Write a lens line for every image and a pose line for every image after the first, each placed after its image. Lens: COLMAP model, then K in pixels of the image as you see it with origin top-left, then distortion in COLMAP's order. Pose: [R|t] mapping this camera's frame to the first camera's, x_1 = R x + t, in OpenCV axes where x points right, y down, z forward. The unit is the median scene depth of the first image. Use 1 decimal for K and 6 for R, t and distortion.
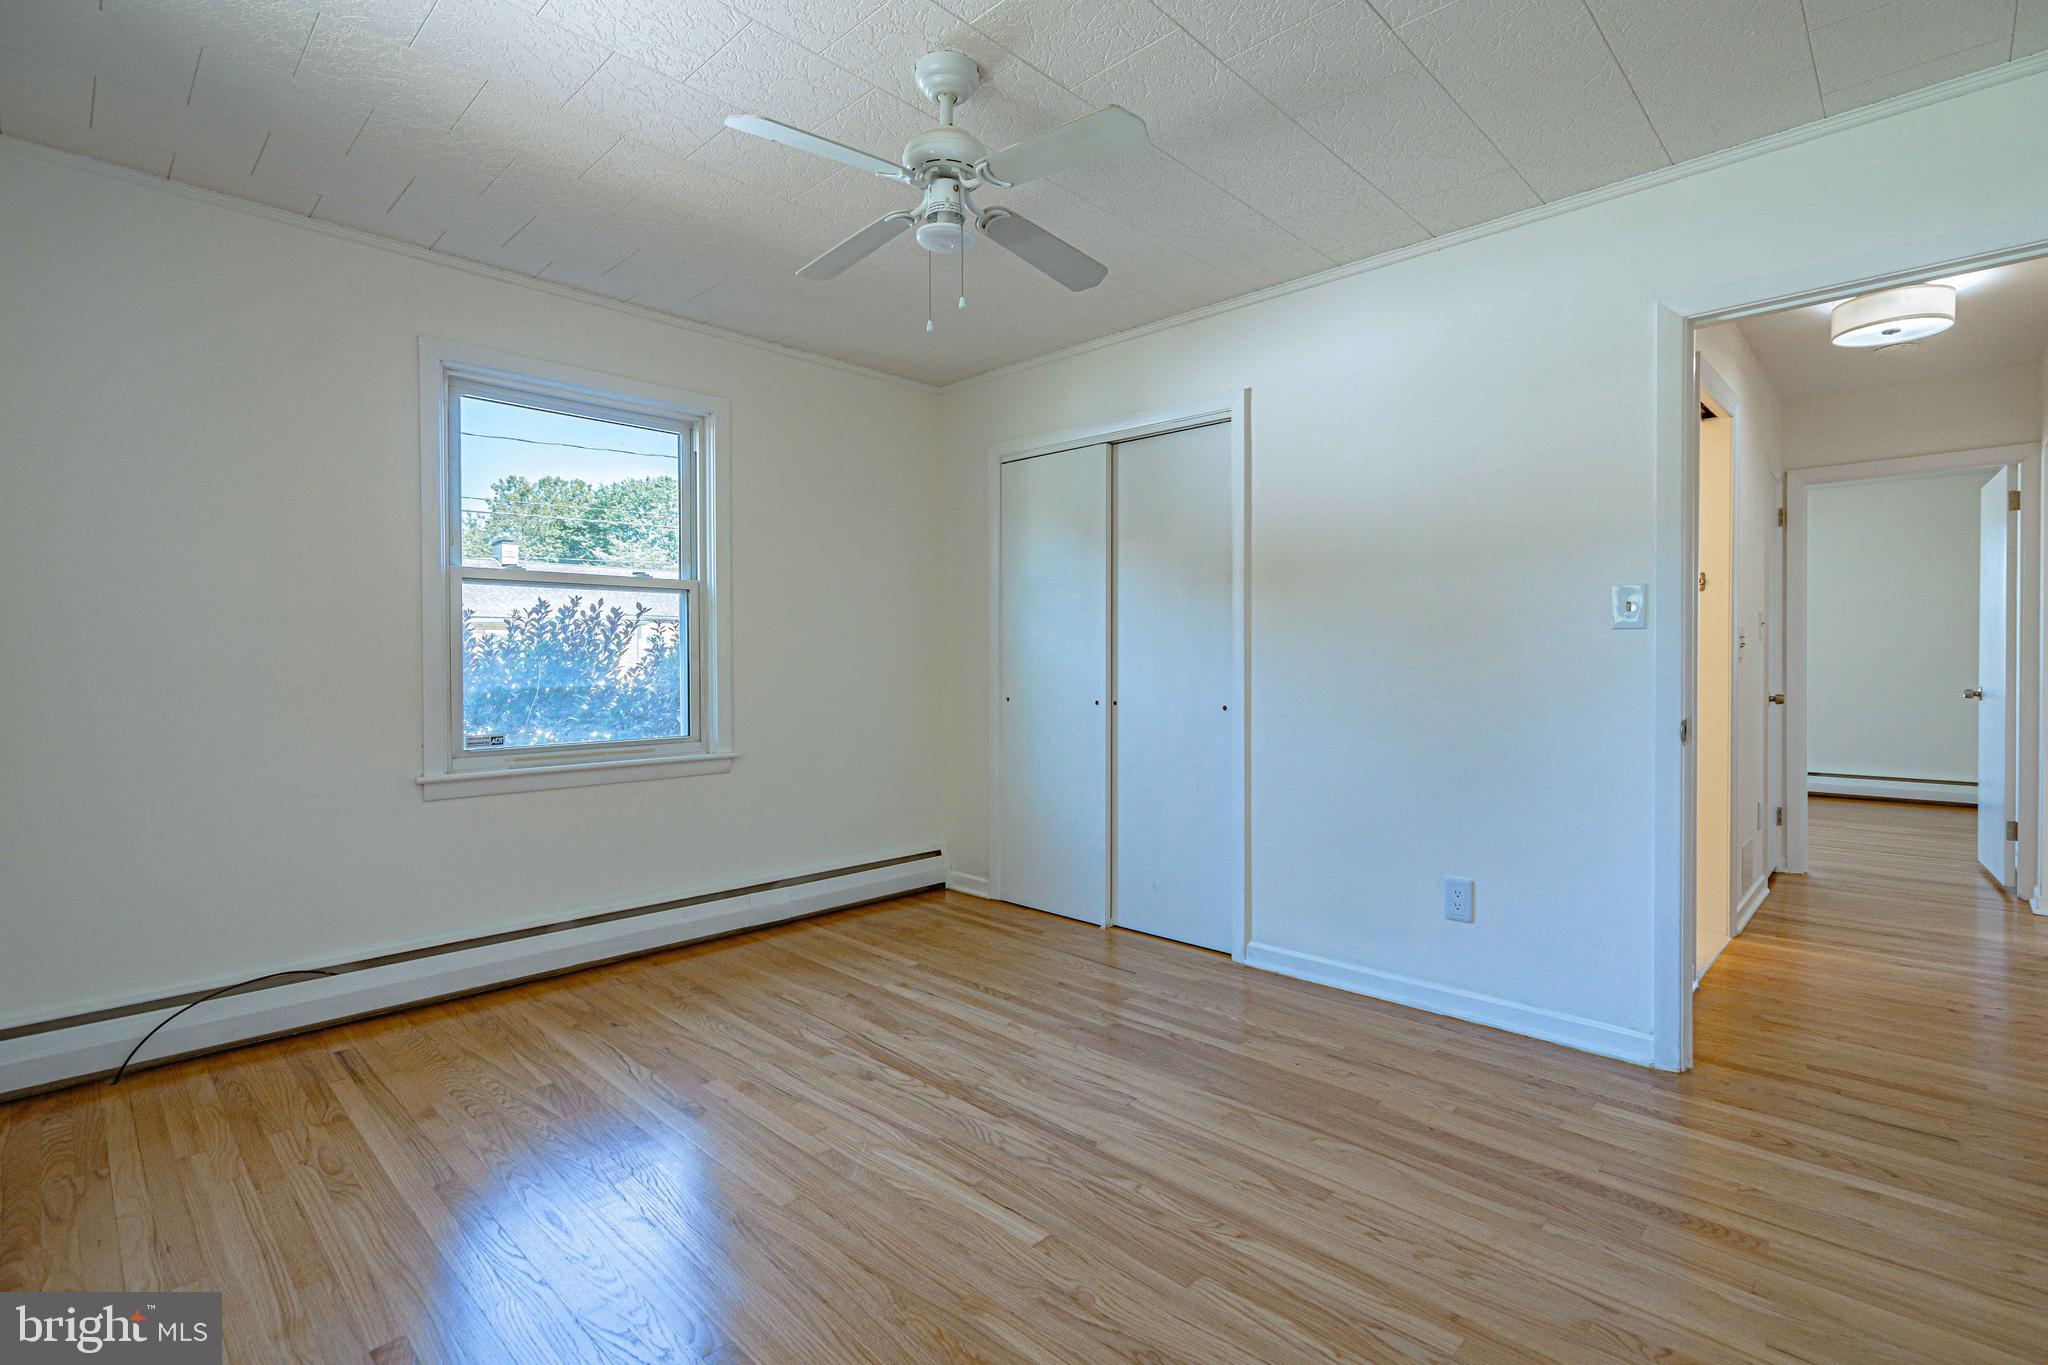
lens RADIAL K [[948.1, 0, 1019.4], [0, 948.1, 667.7], [0, 0, 1]] dist [-0.000540, 0.000349]
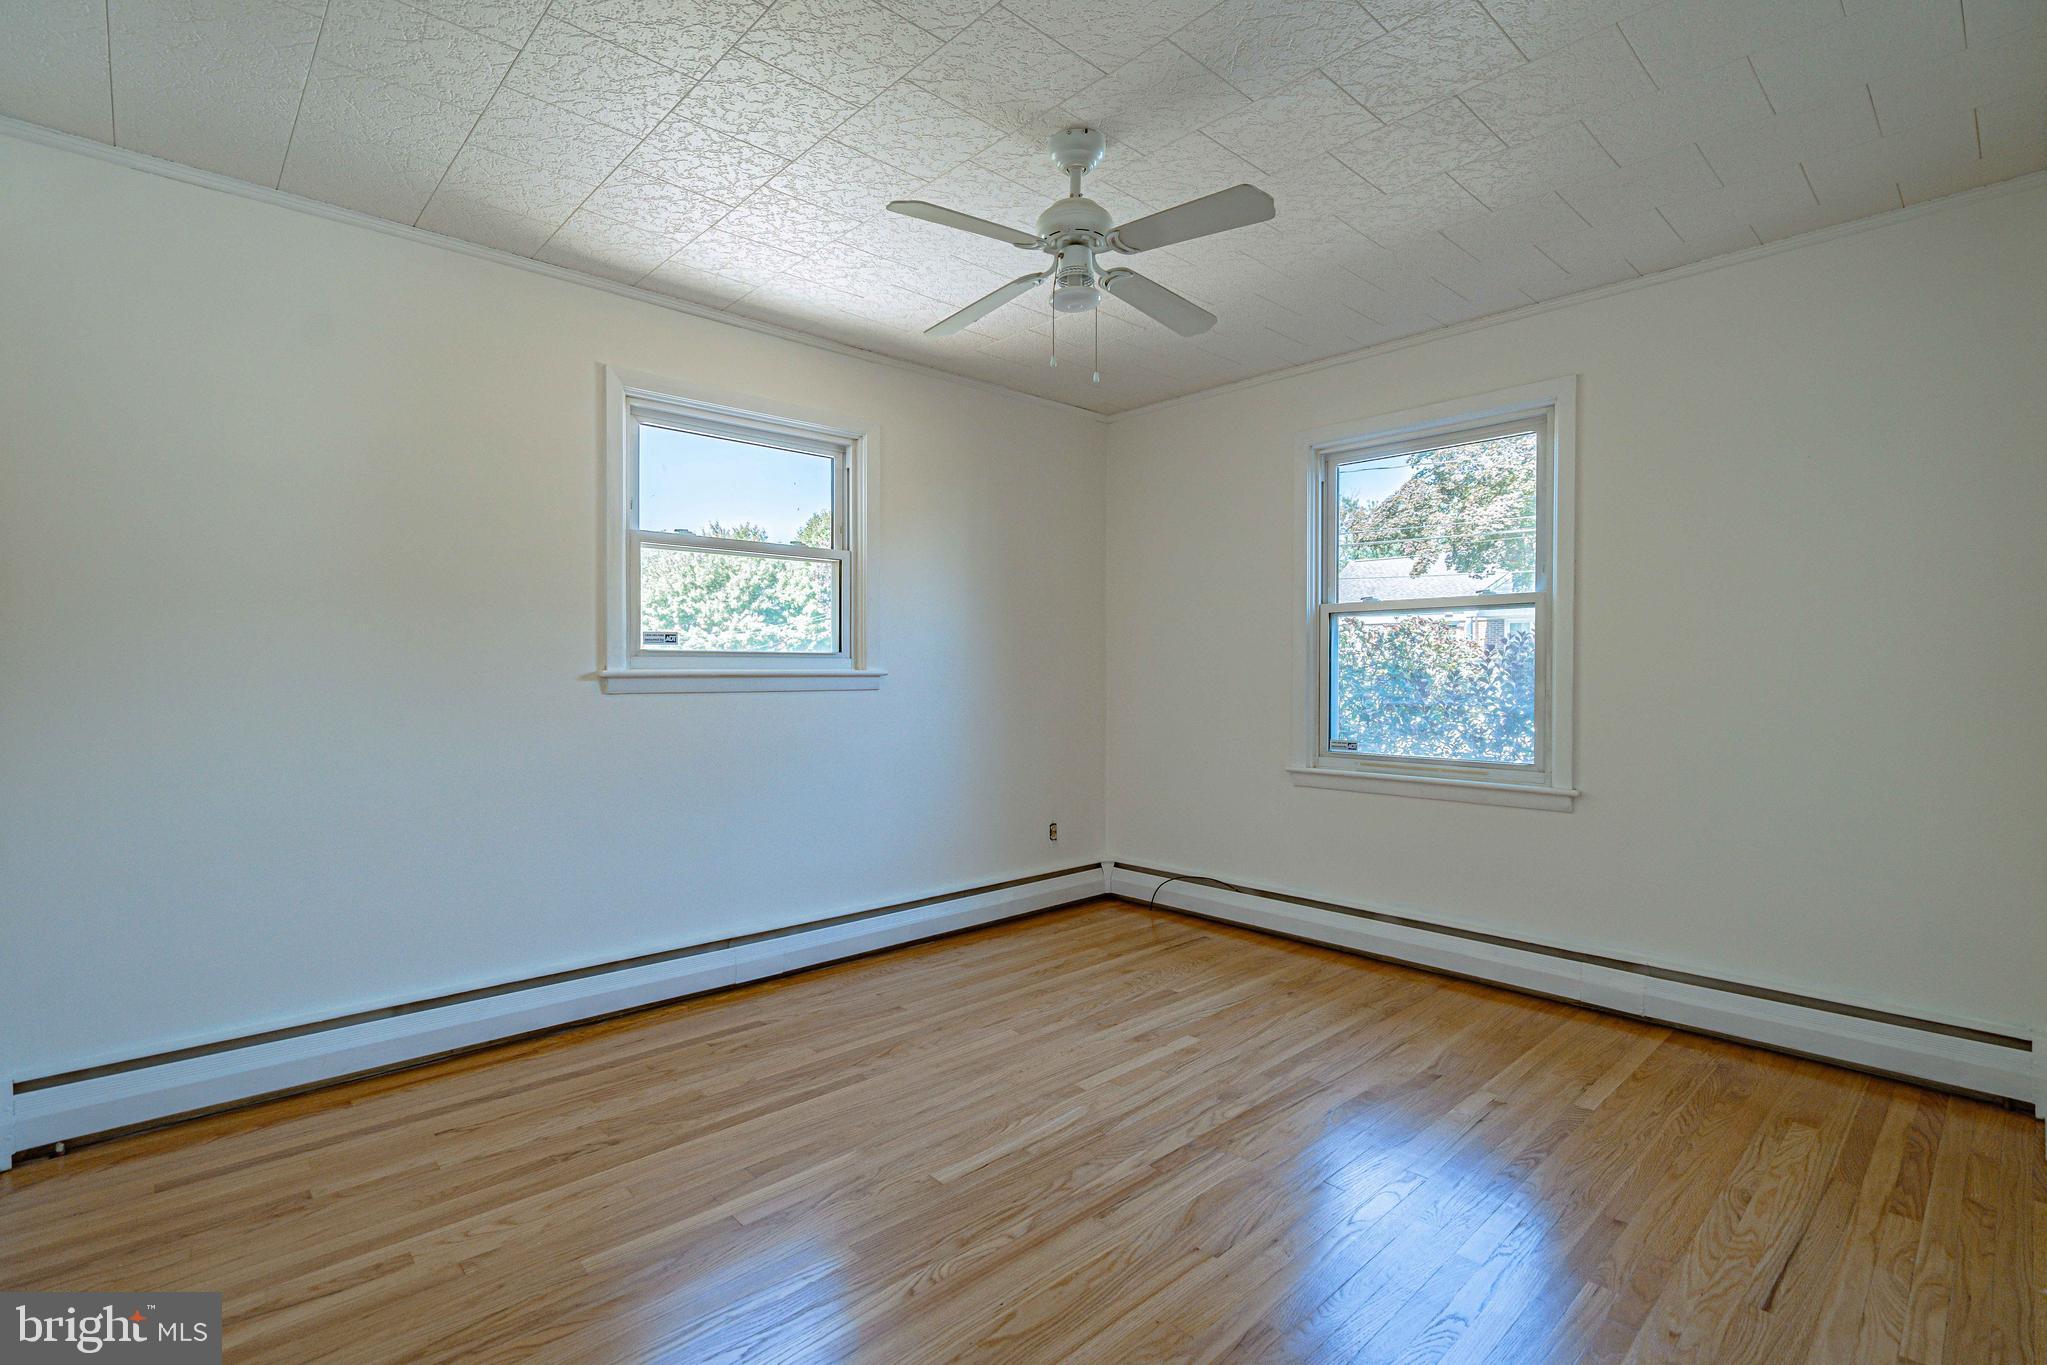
lens RADIAL K [[922.7, 0, 1018.2], [0, 922.7, 682.7], [0, 0, 1]] dist [-0.005397, 0.003228]
pose [[-0.039572, 0.014704, -0.999109, 0.693095], [-0.009102, 0.999845, 0.015075, -0.019108], [0.999175, 0.009690, -0.039432, 0.685478]]
